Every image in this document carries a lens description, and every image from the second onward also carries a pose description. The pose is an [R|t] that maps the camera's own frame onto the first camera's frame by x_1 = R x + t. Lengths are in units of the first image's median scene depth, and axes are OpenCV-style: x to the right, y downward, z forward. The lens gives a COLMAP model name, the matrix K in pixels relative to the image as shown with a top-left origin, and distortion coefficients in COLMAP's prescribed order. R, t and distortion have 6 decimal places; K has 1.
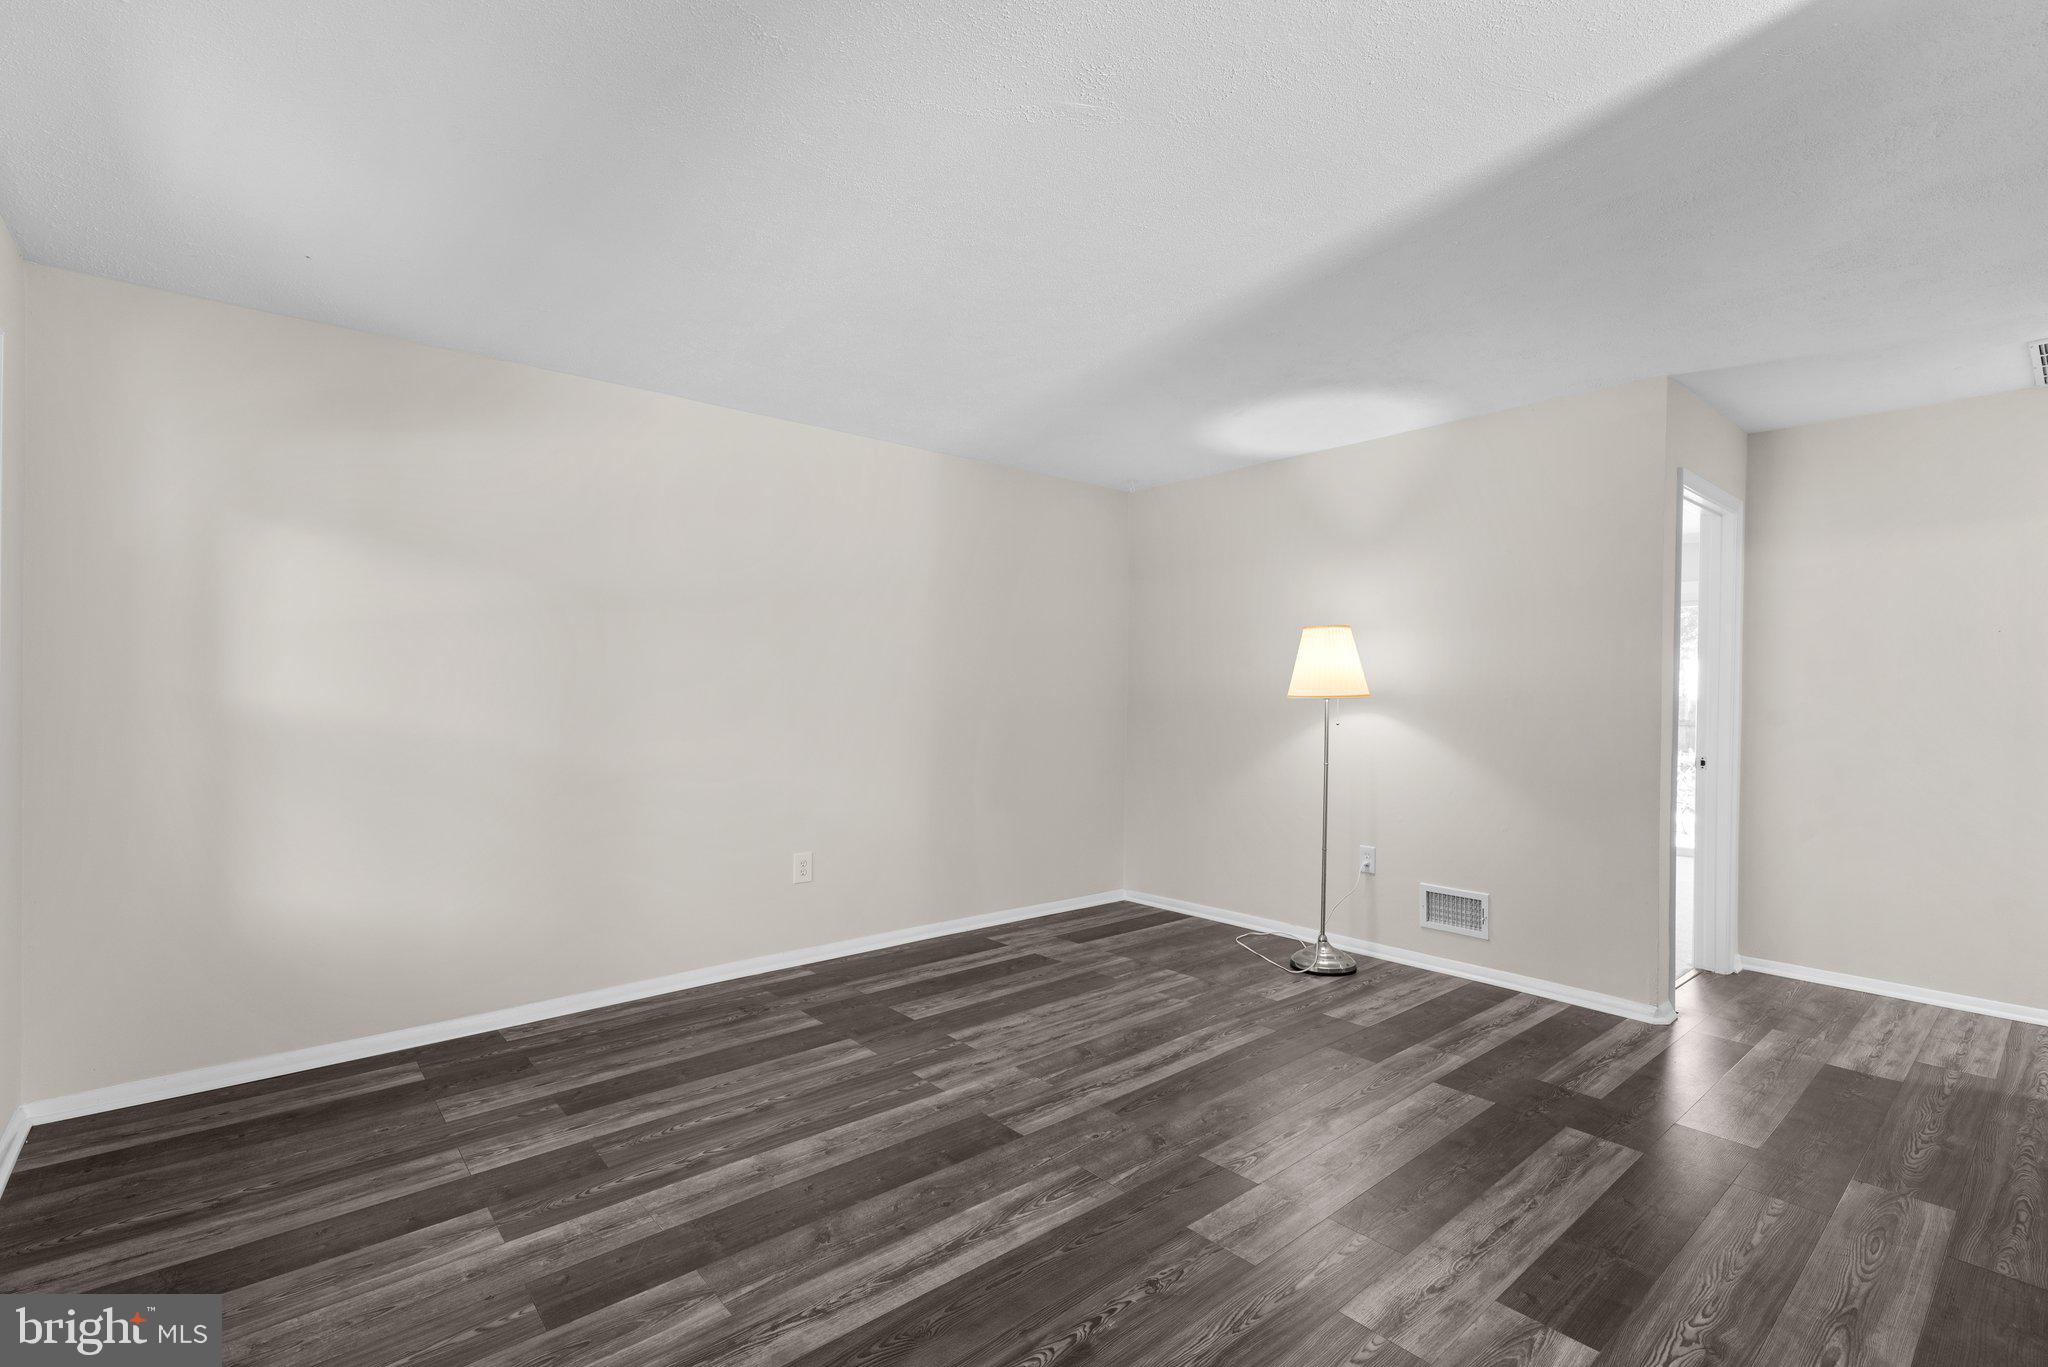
lens RADIAL K [[914.3, 0, 1019.5], [0, 914.3, 688.2], [0, 0, 1]] dist [-0.000087, -0.000497]
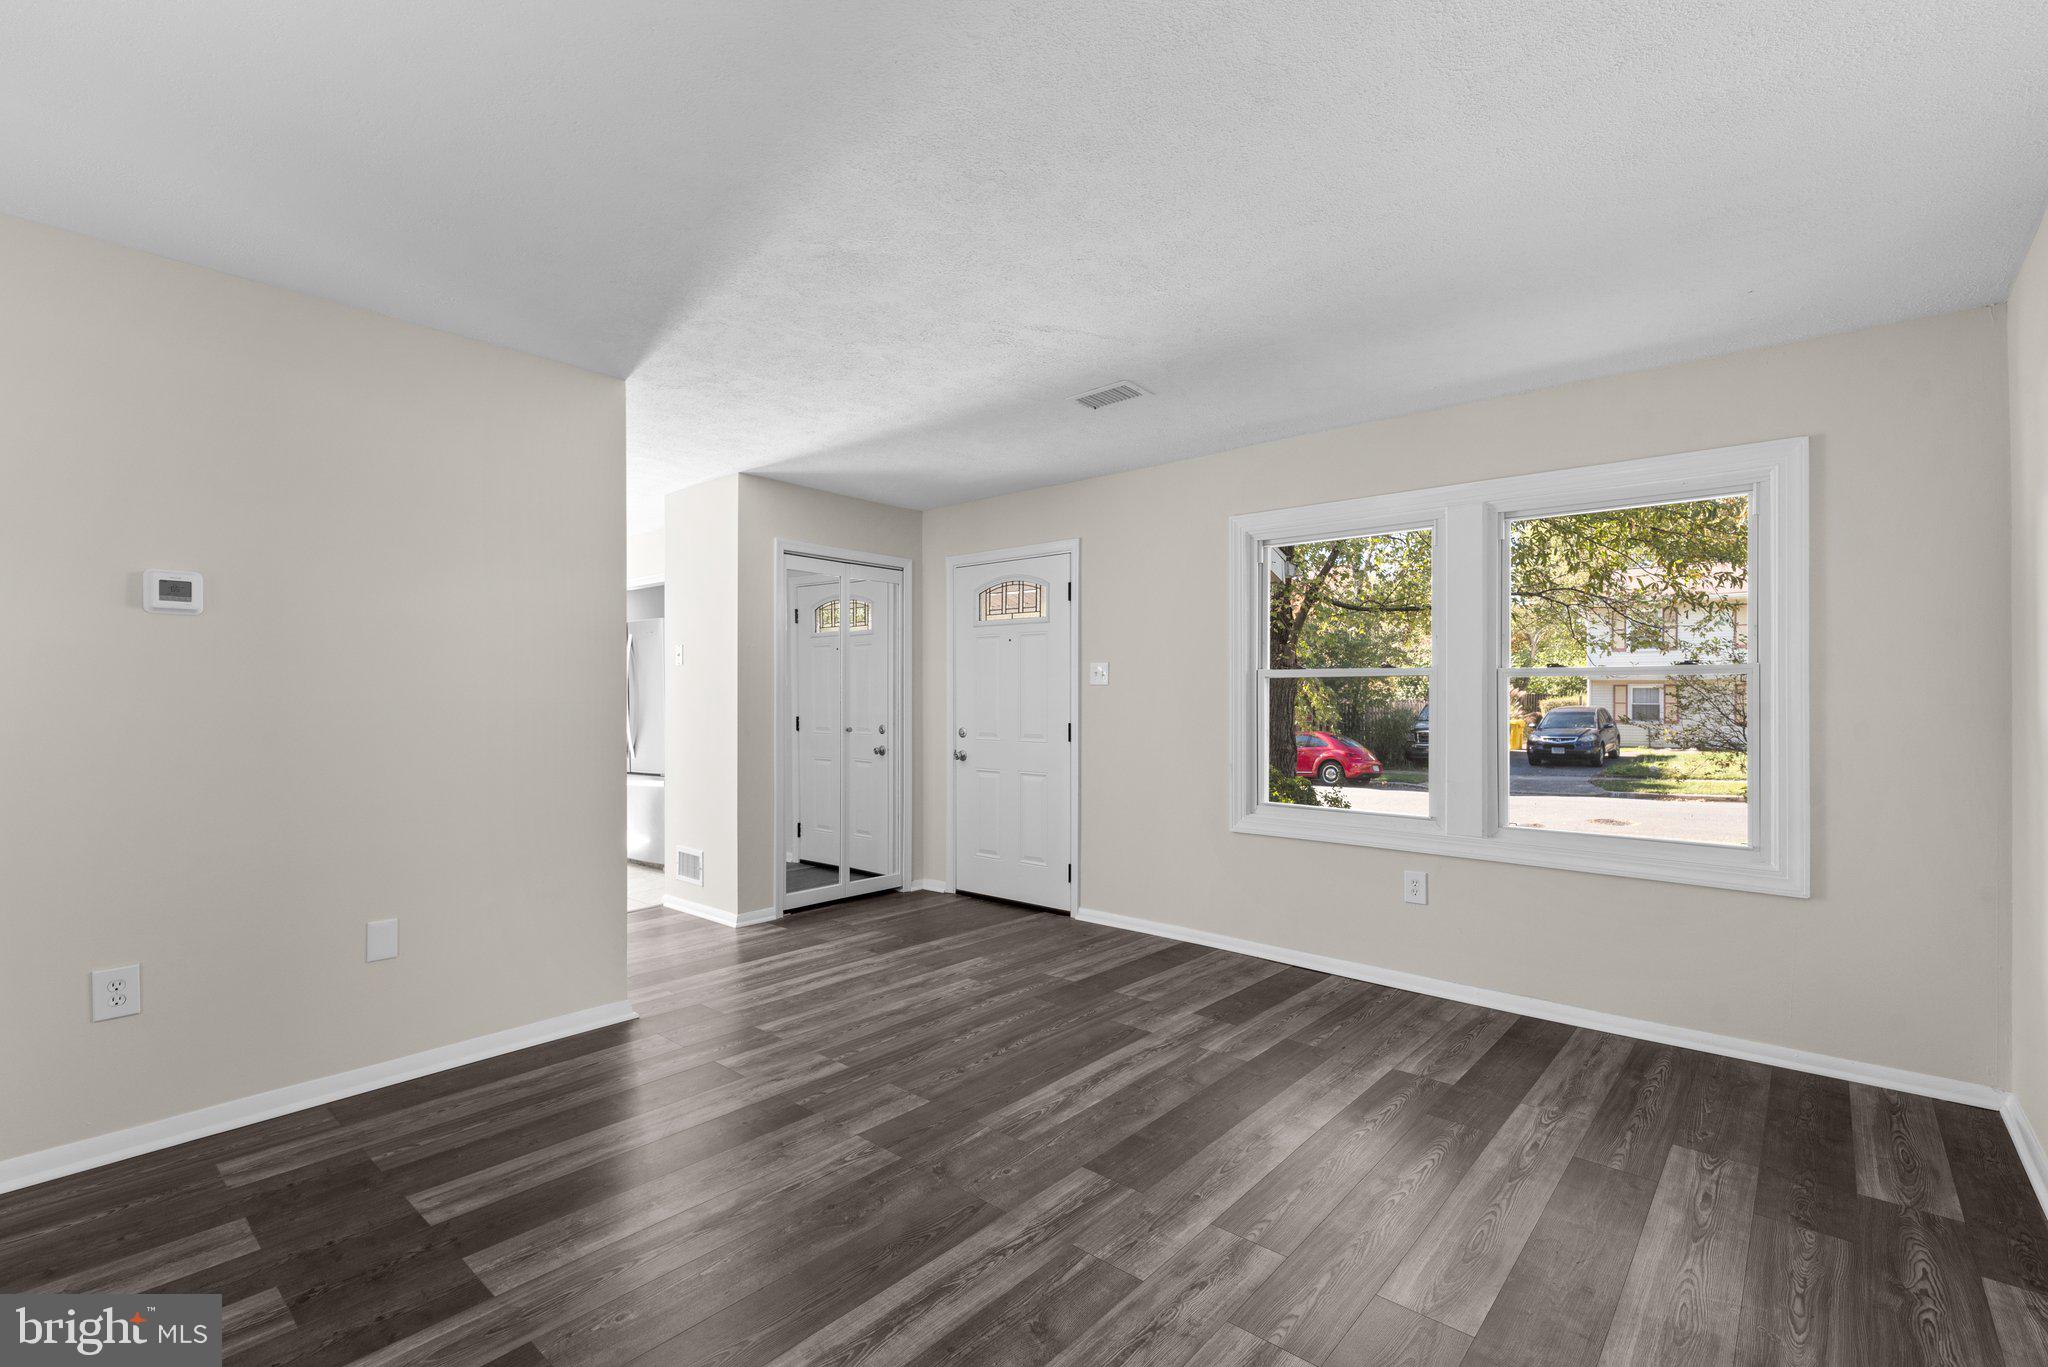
lens RADIAL K [[914.3, 0, 1029.6], [0, 914.3, 696.4], [0, 0, 1]] dist [-0.000087, -0.000497]
pose [[-0.987166, -0.008236, -0.159484, 0.166677], [-0.007842, 0.999964, -0.003104, 0.007112], [0.159504, -0.001814, -0.987196, 1.508239]]
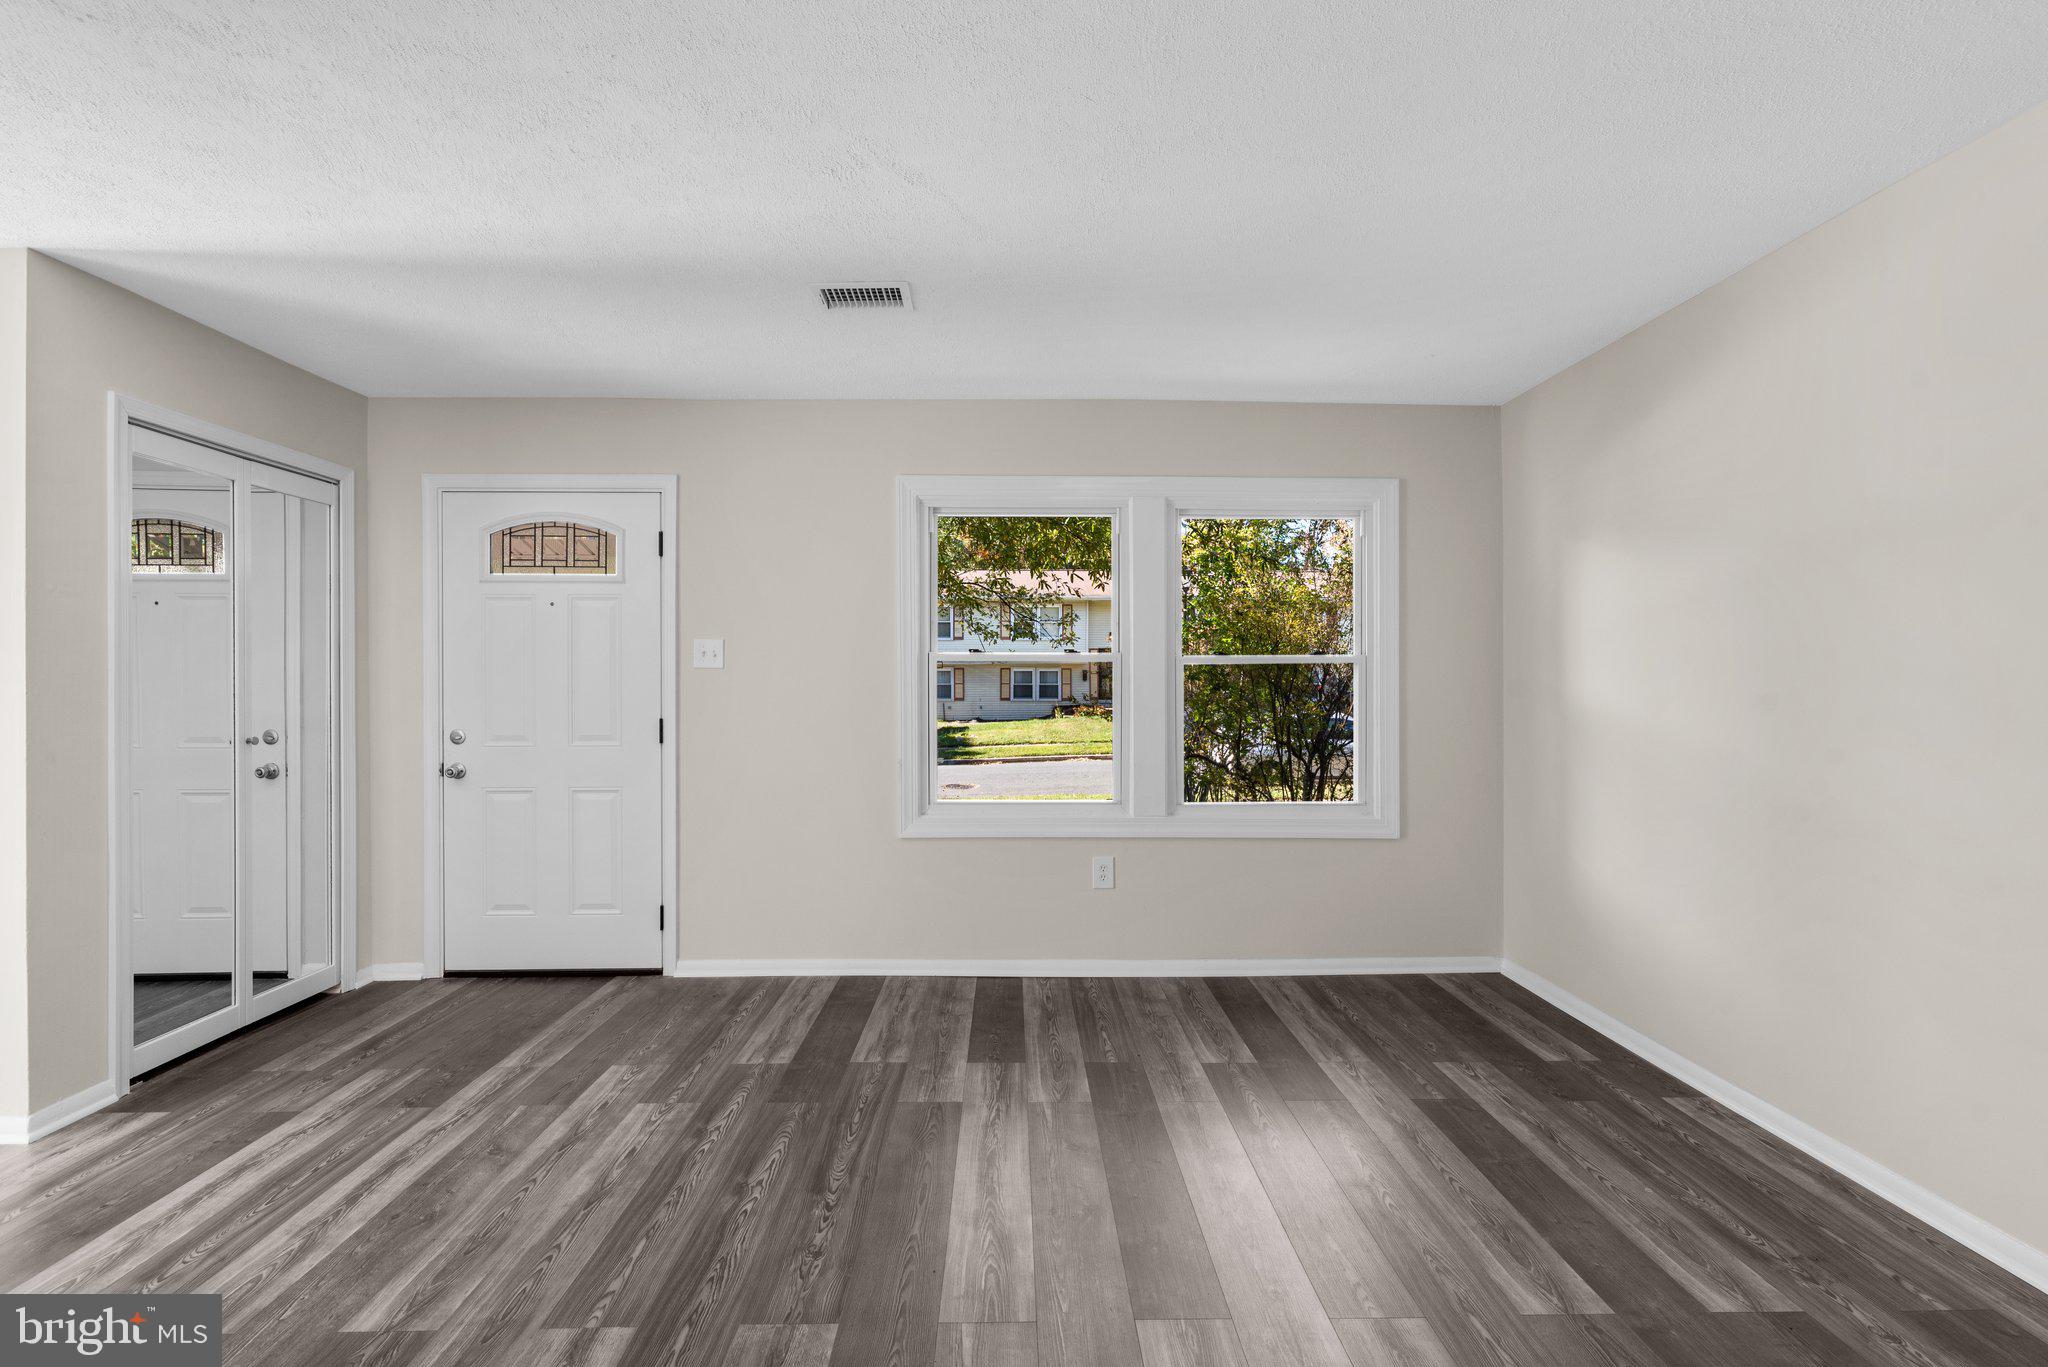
lens RADIAL K [[914.3, 0, 1031.1], [0, 914.3, 678.9], [0, 0, 1]] dist [-0.000087, -0.000497]
pose [[-0.624350, -0.005015, -0.781128, 0.474183], [-0.001258, 0.999985, -0.005415, 0.002094], [0.781143, -0.002398, -0.624347, 1.080483]]
